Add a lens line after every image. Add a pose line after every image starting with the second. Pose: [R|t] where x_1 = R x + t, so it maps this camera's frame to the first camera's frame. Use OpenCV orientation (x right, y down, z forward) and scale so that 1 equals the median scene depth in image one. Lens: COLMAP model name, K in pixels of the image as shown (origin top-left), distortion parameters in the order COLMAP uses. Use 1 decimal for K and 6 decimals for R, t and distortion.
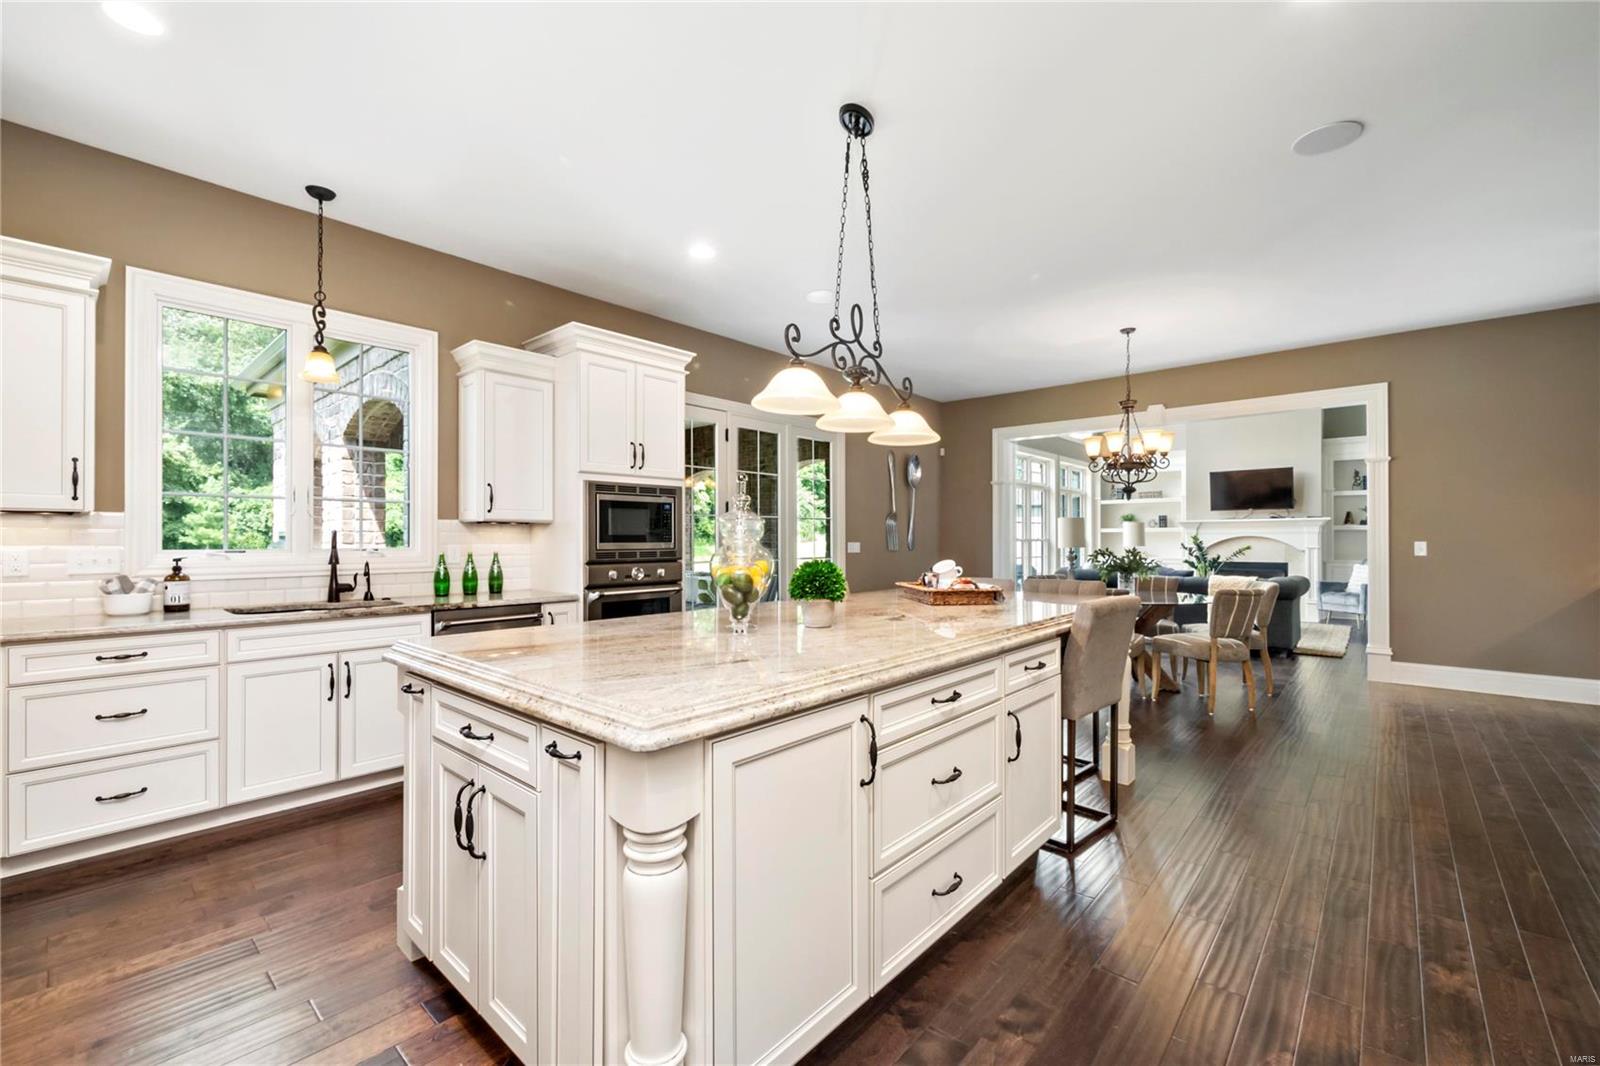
lens RADIAL K [[661.1, 0, 800.0], [0, 661.1, 533.0], [0, 0, 1]] dist [-0.007804, -0.000060]
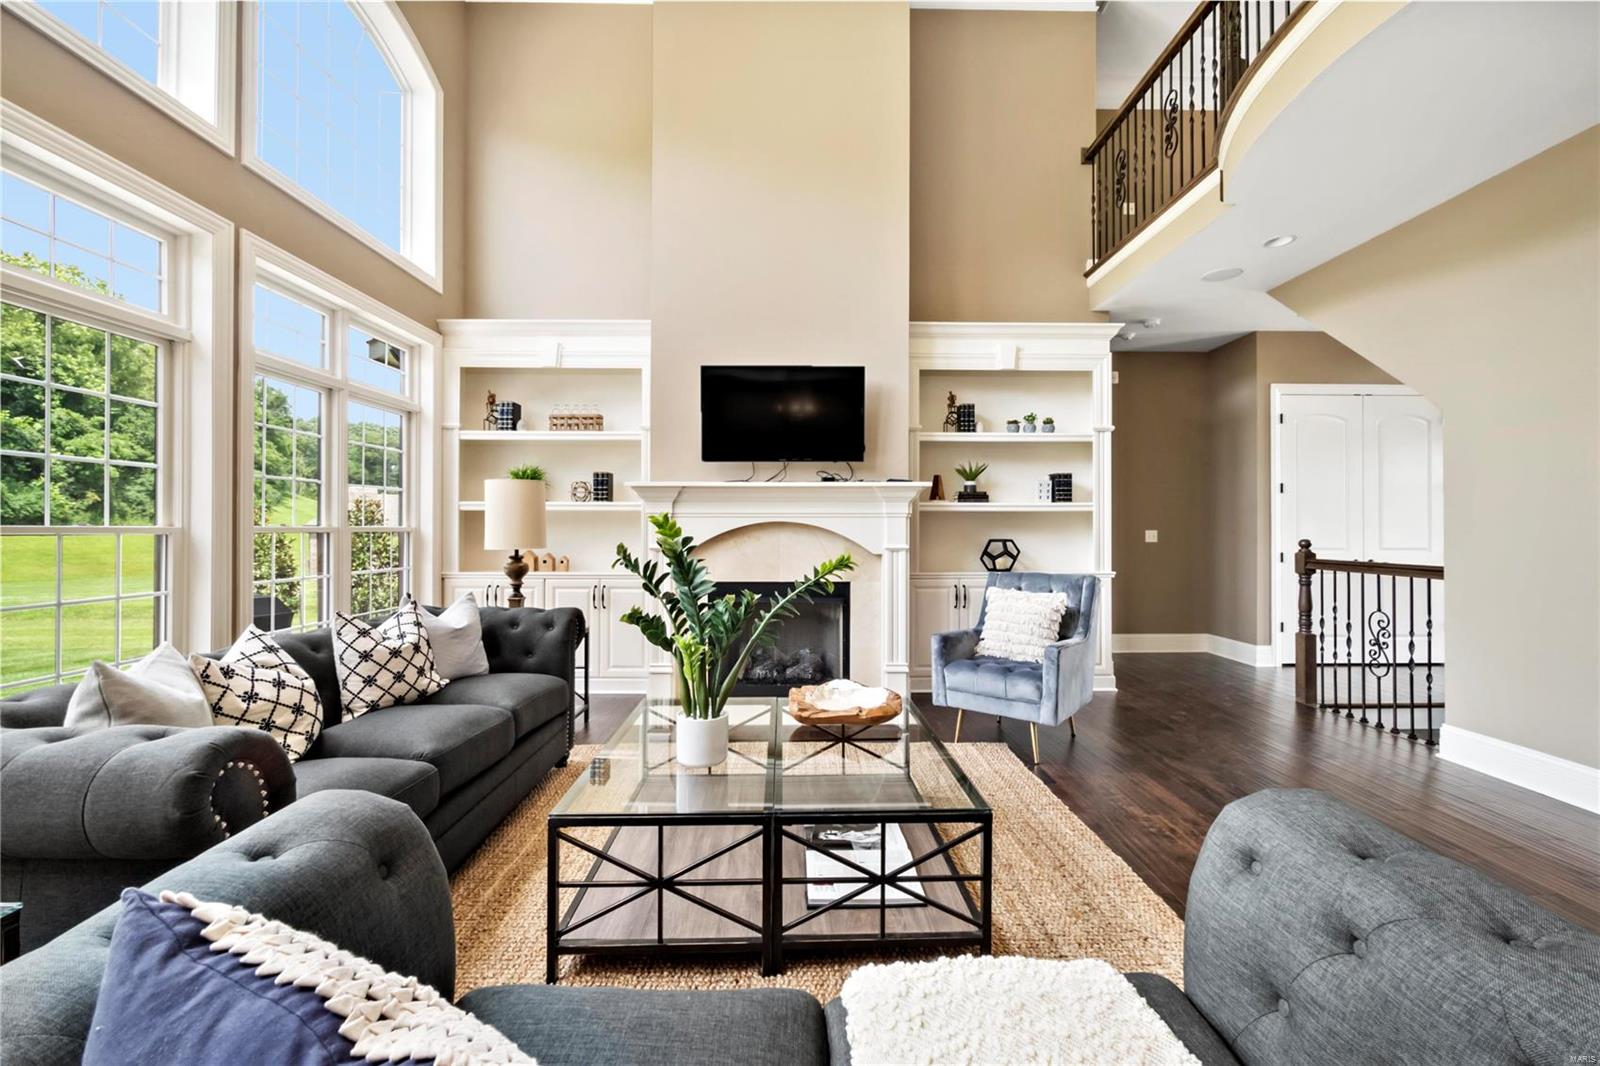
lens RADIAL K [[656.2, 0, 809.2], [0, 656.2, 516.5], [0, 0, 1]] dist [-0.003004, -0.000010]
pose [[0.732306, 0.014791, 0.680815, 0.939468], [-0.009388, 0.999888, -0.011626, 0.013415], [-0.680911, 0.002122, 0.732363, 1.563181]]
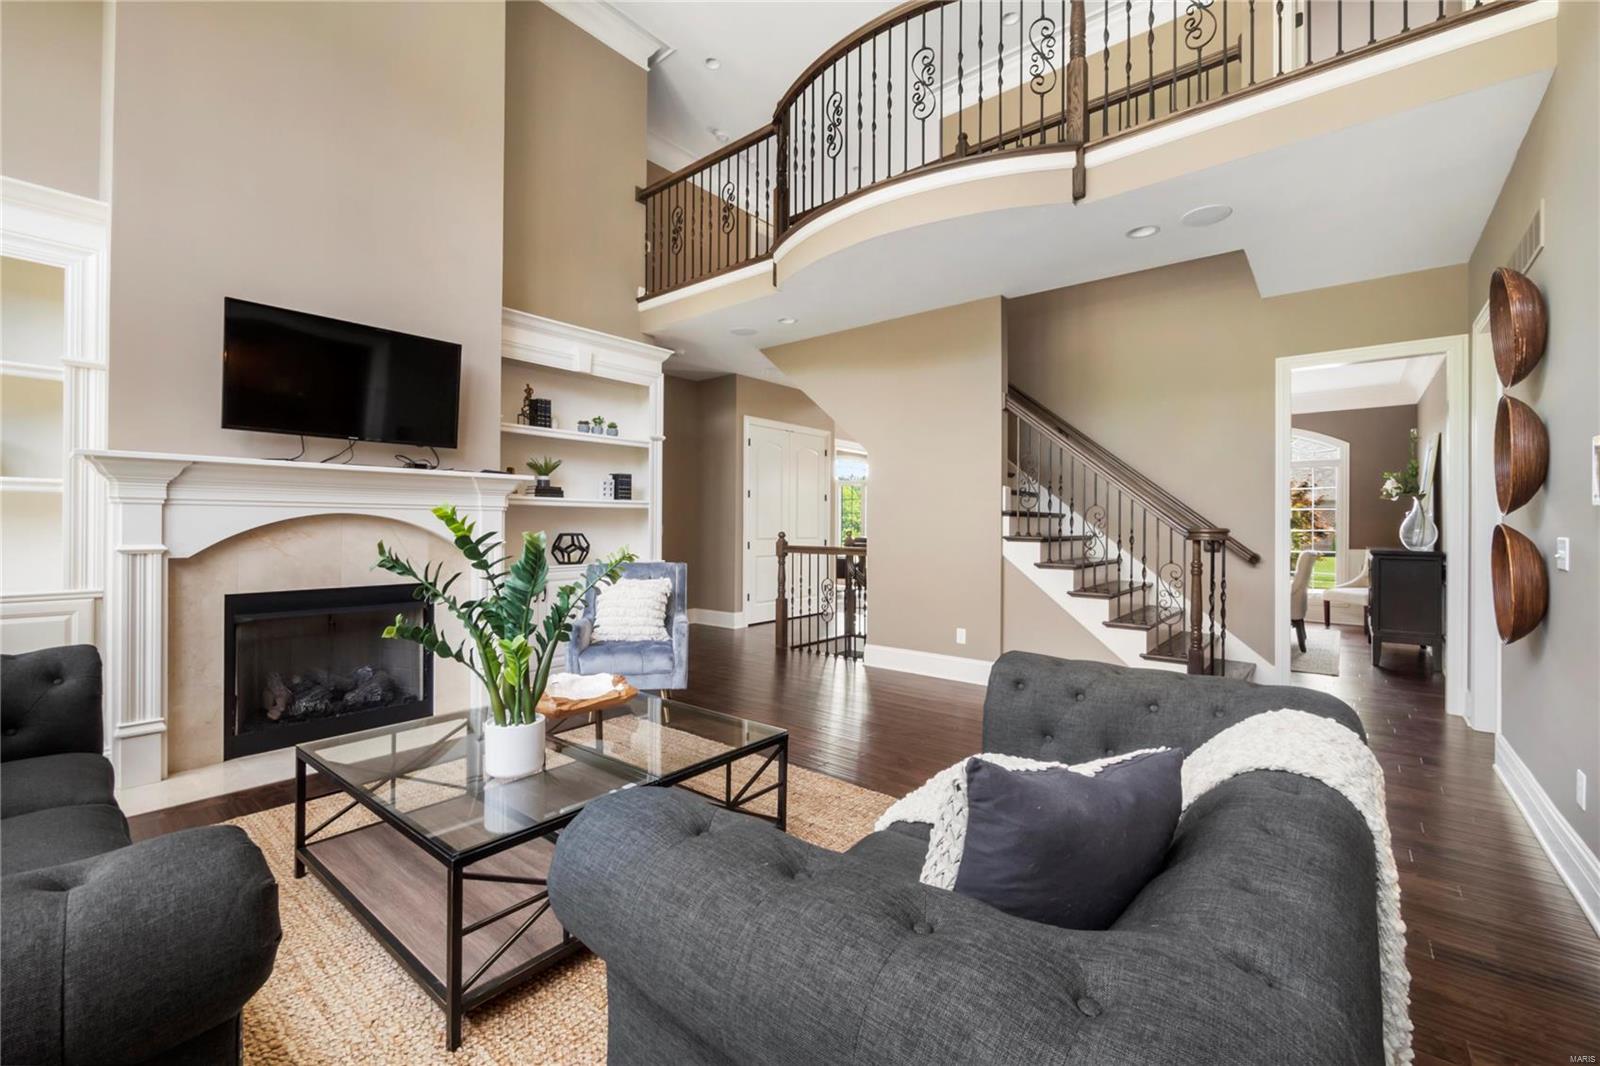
lens RADIAL K [[656.2, 0, 809.2], [0, 656.2, 516.5], [0, 0, 1]] dist [-0.003004, -0.000010]
pose [[-0.041125, 0.014506, 0.999049, 0.755998], [-0.014430, 0.999782, -0.015111, 0.017625], [-0.999050, -0.015038, -0.040907, 1.785874]]
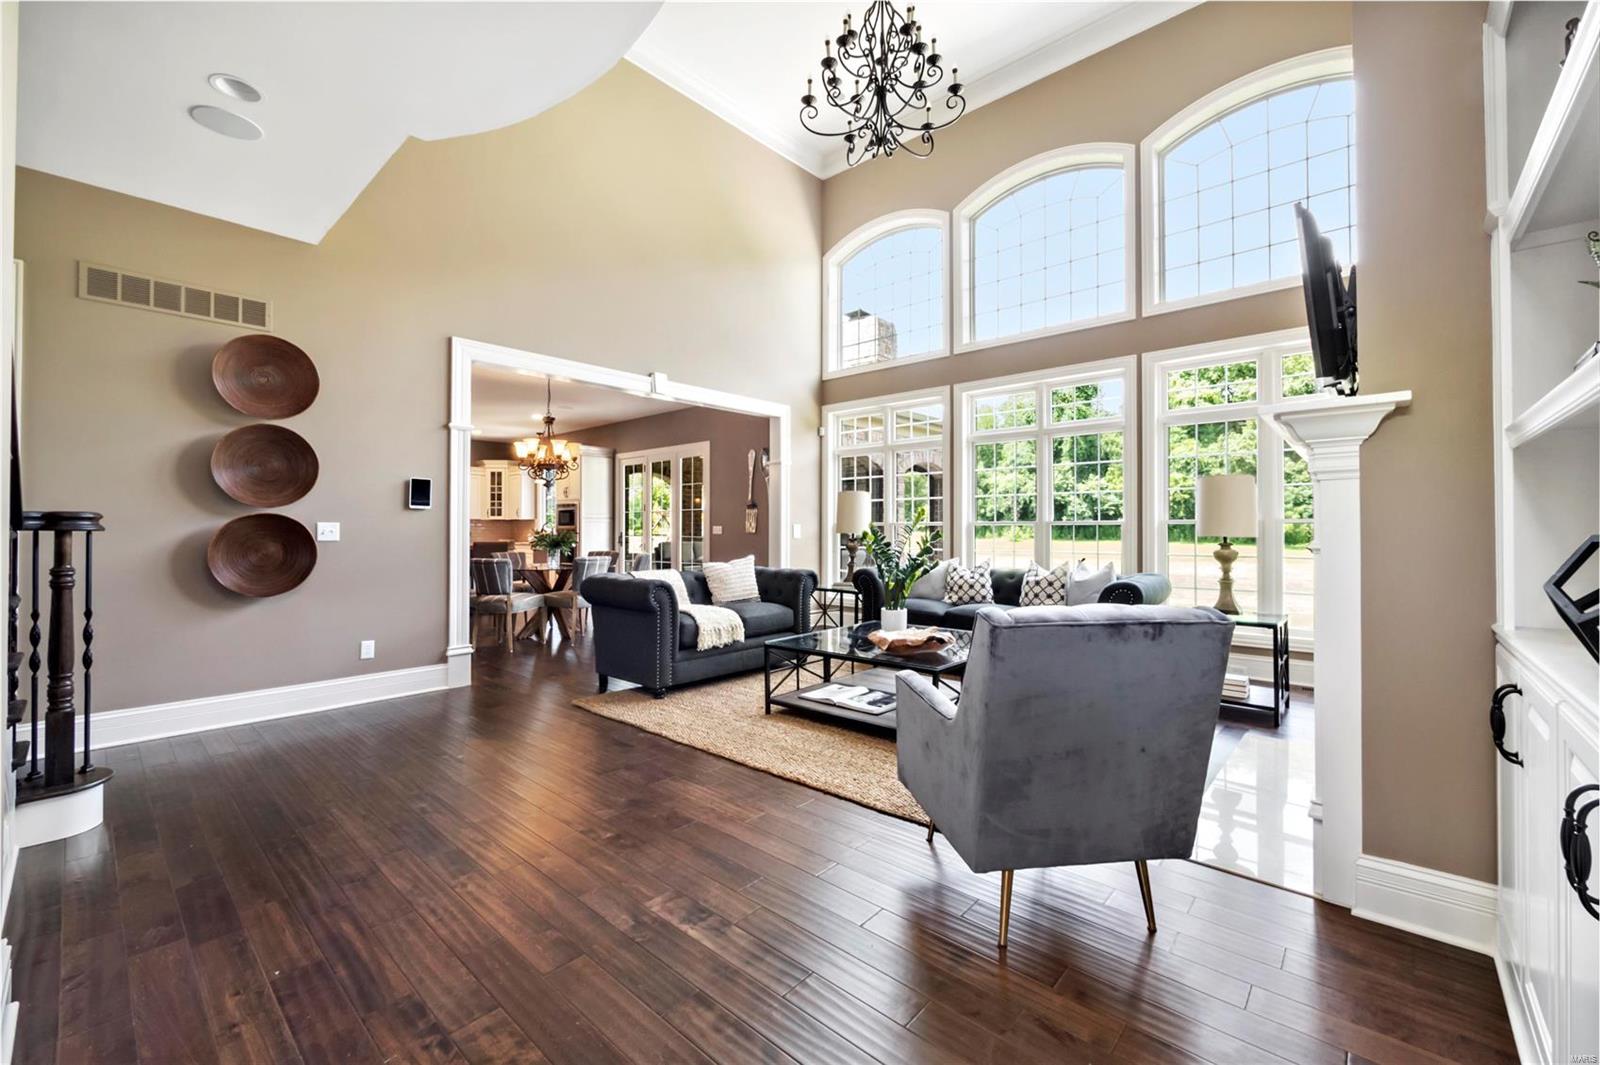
lens RADIAL K [[643.6, 0, 808.0], [0, 643.6, 524.0], [0, 0, 1]] dist [-0.008514, -0.000124]
pose [[0.007130, -0.006861, -0.999951, 2.175282], [0.009171, 0.999935, -0.006796, 0.030679], [0.999933, -0.009123, 0.007192, 1.835471]]
